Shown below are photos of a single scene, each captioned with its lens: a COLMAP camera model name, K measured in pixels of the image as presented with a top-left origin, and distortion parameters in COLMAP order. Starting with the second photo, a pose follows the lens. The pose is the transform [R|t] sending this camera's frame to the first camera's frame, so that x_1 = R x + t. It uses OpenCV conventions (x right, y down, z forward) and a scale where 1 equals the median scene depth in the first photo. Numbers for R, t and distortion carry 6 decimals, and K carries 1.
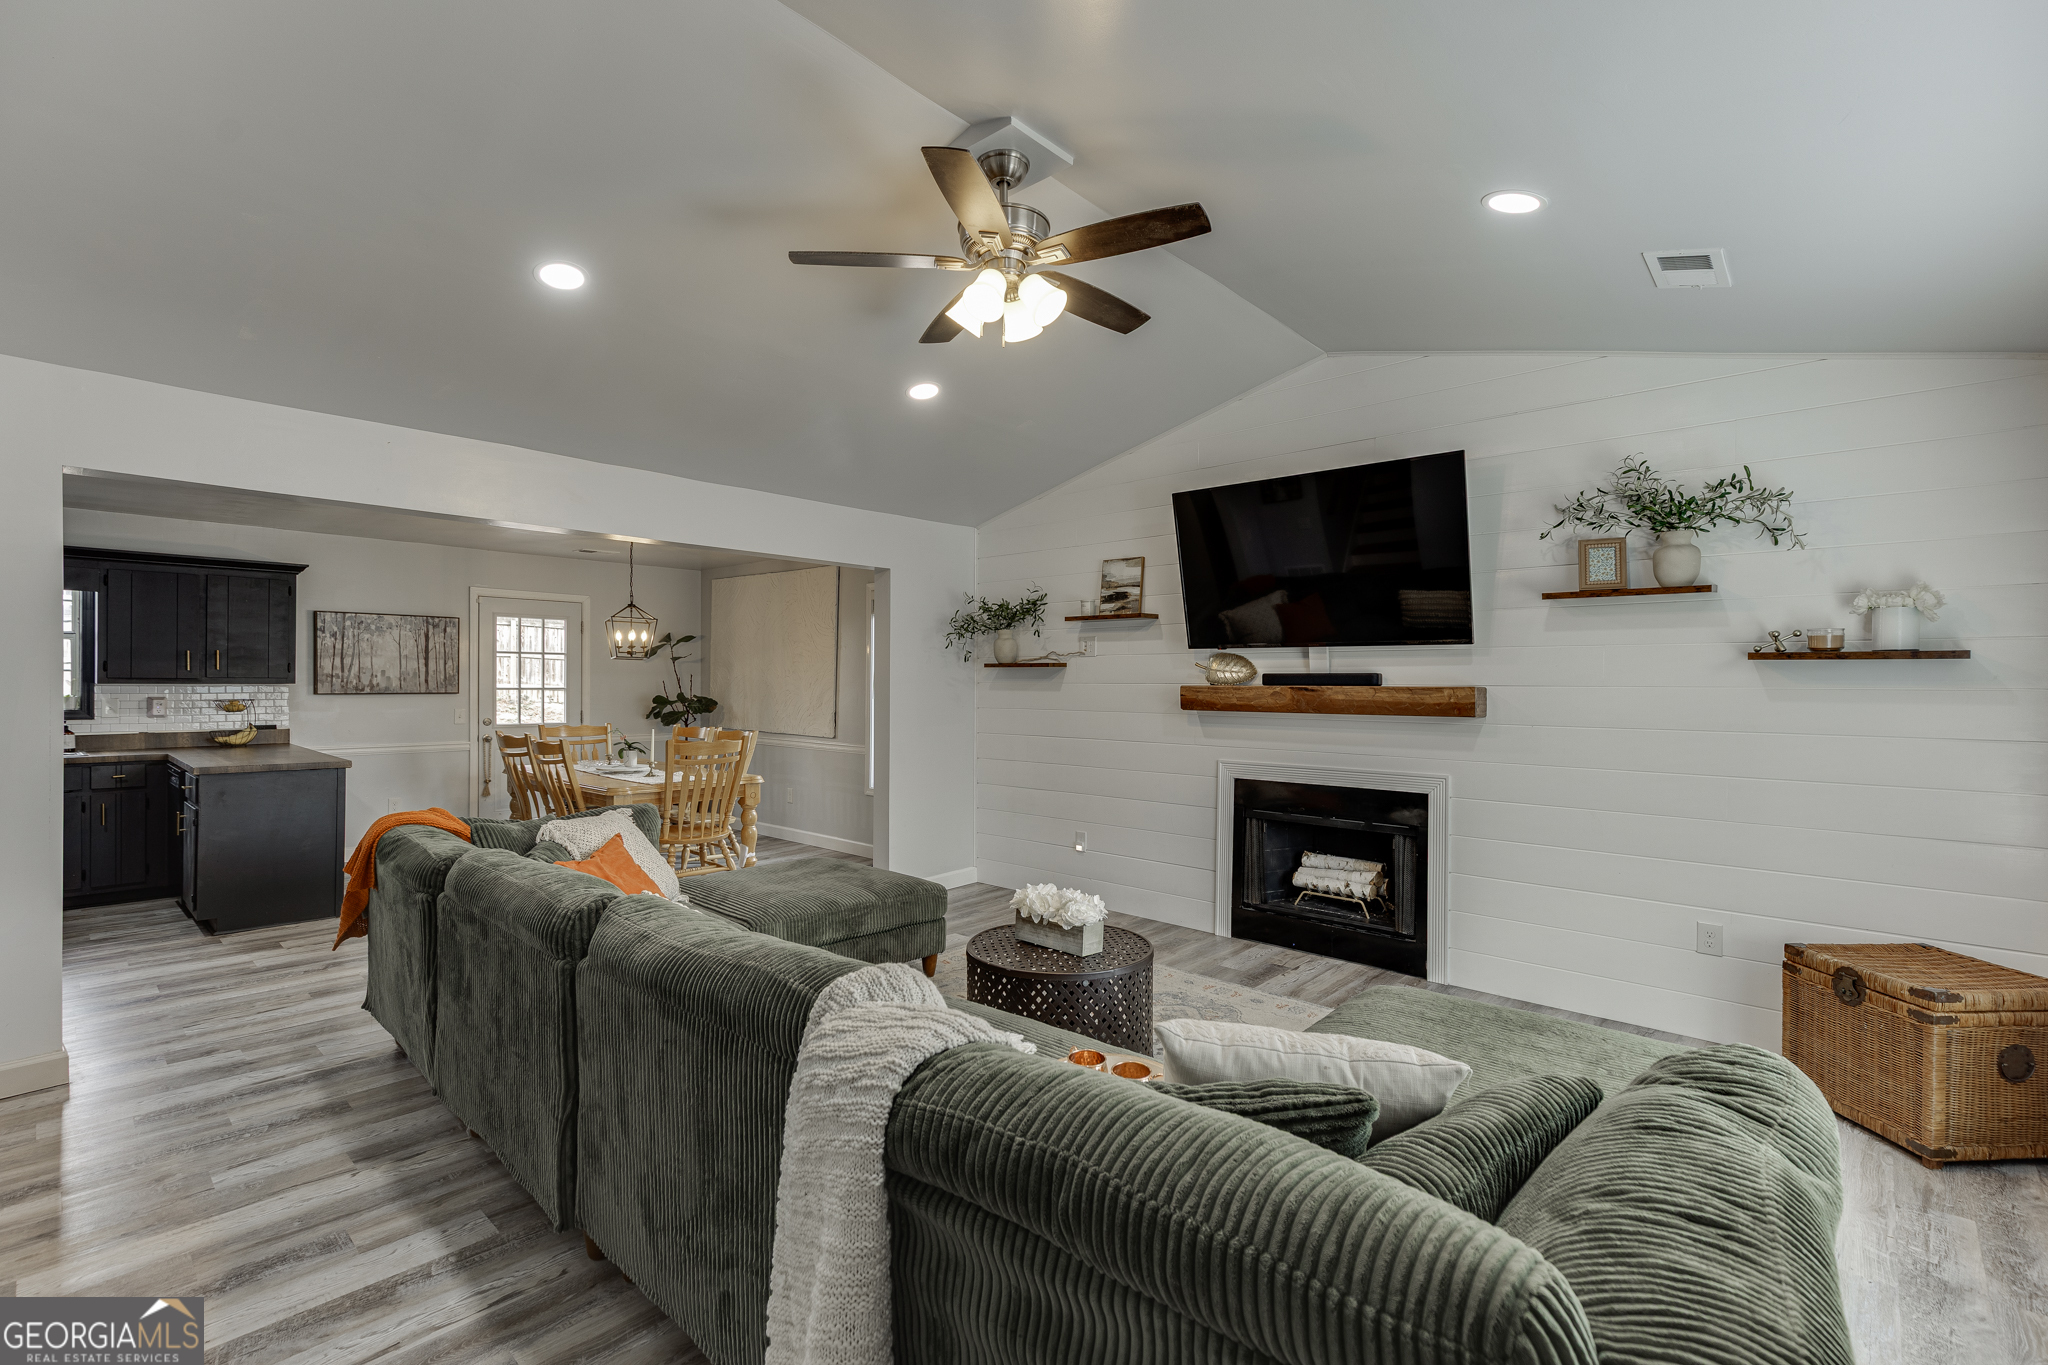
lens RADIAL K [[914.3, 0, 1040.6], [0, 914.3, 687.5], [0, 0, 1]] dist [0.000537, -0.000607]
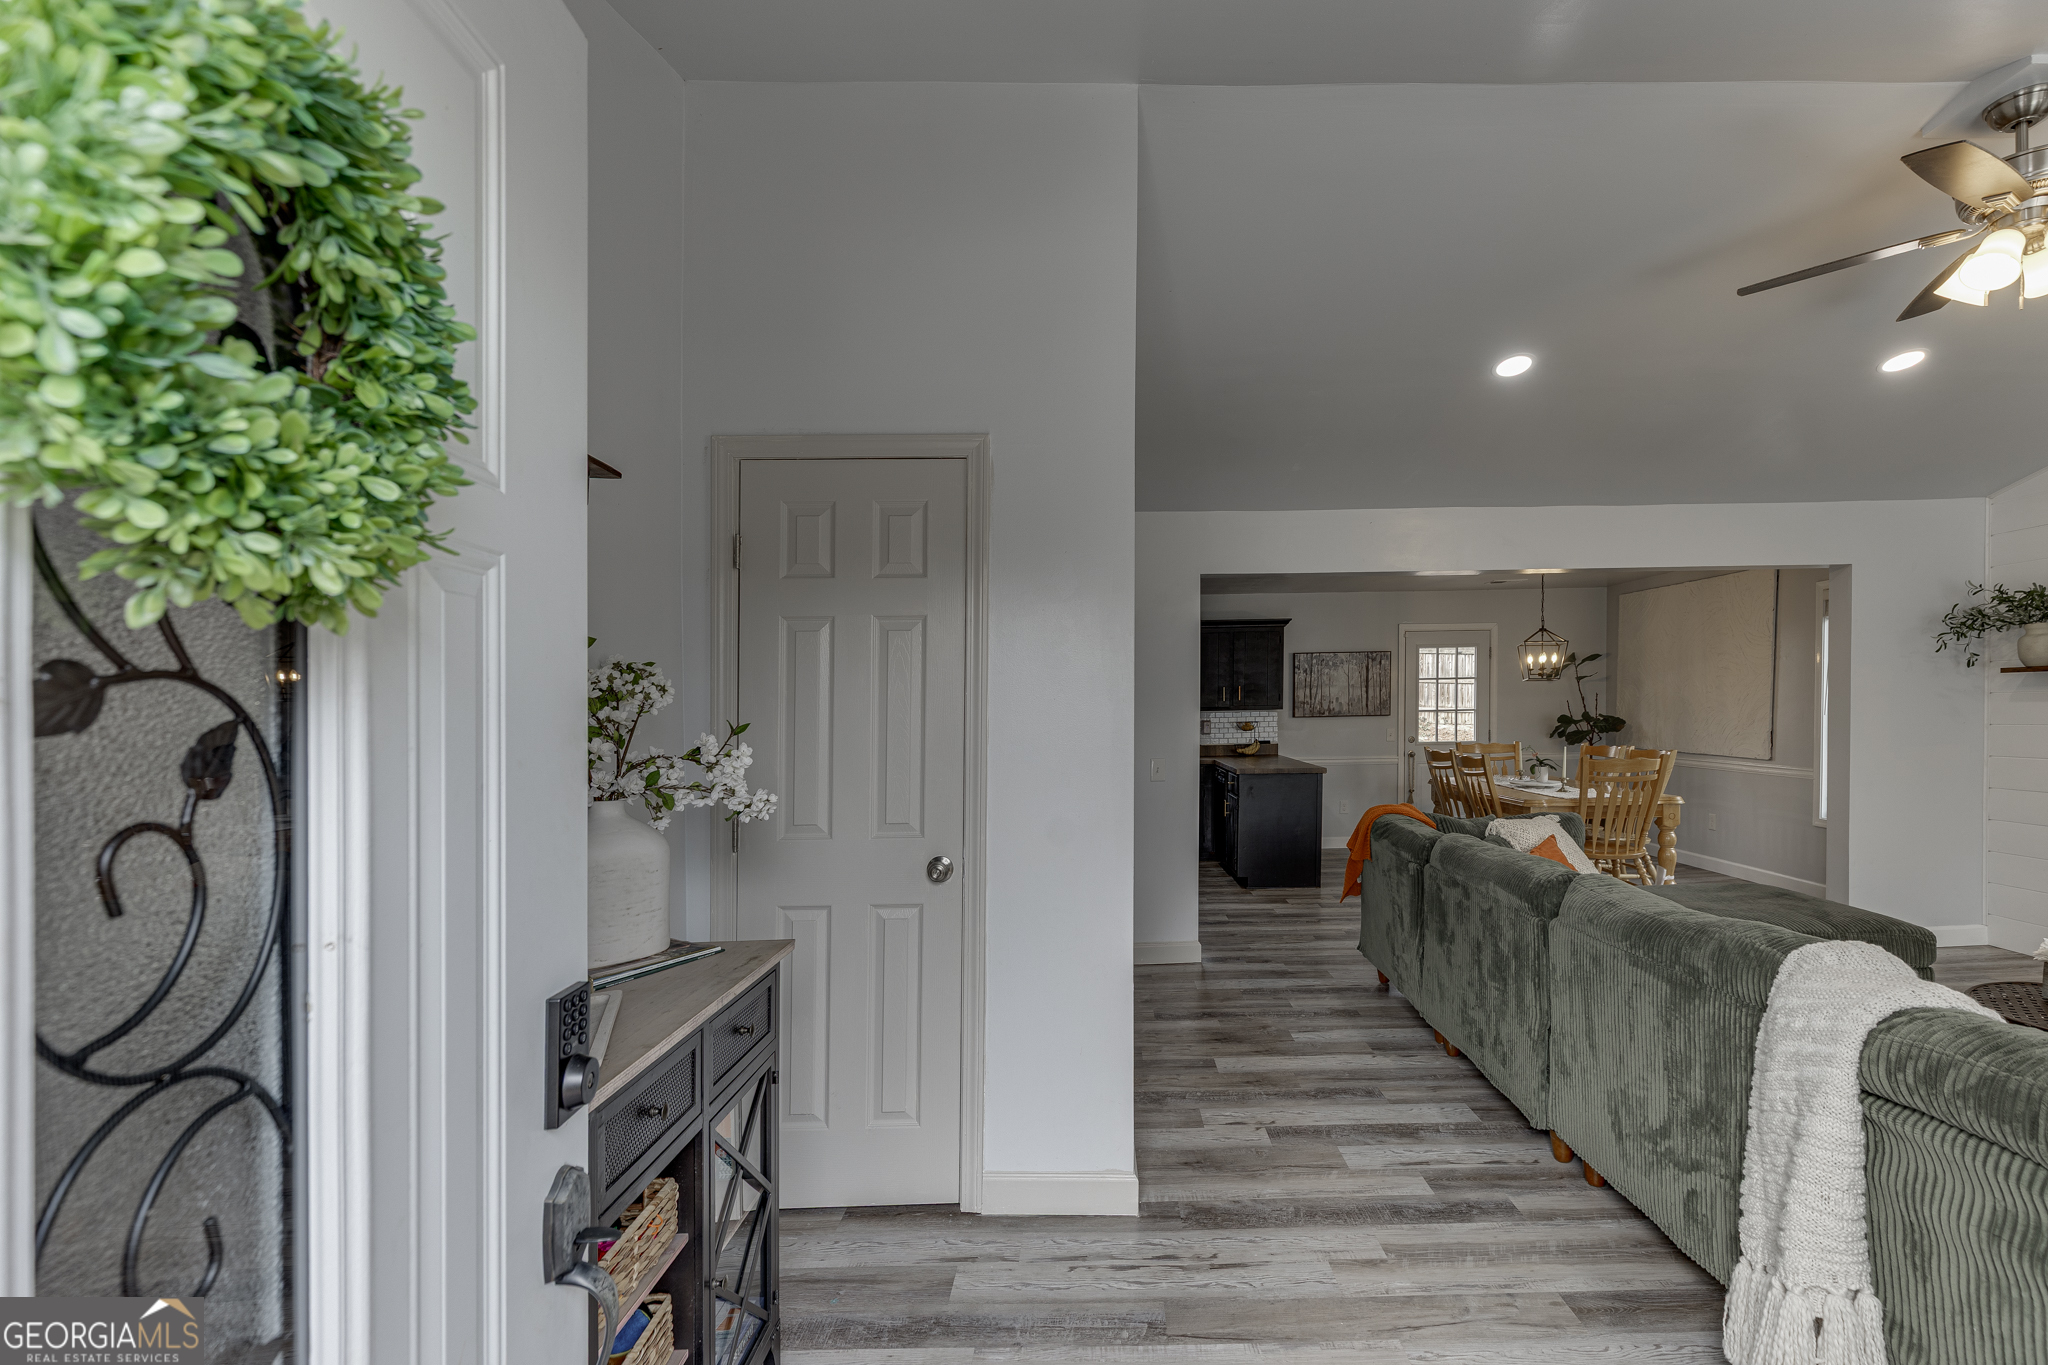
lens RADIAL K [[938.6, 0, 1106.4], [0, 938.6, 739.0], [0, 0, 1]] dist [0.000464, 0.000240]
pose [[0.675053, 0.005597, -0.737748, 0.015182], [0.018349, 0.999535, 0.024373, 0.001044], [0.737541, -0.029990, 0.674636, -0.118149]]
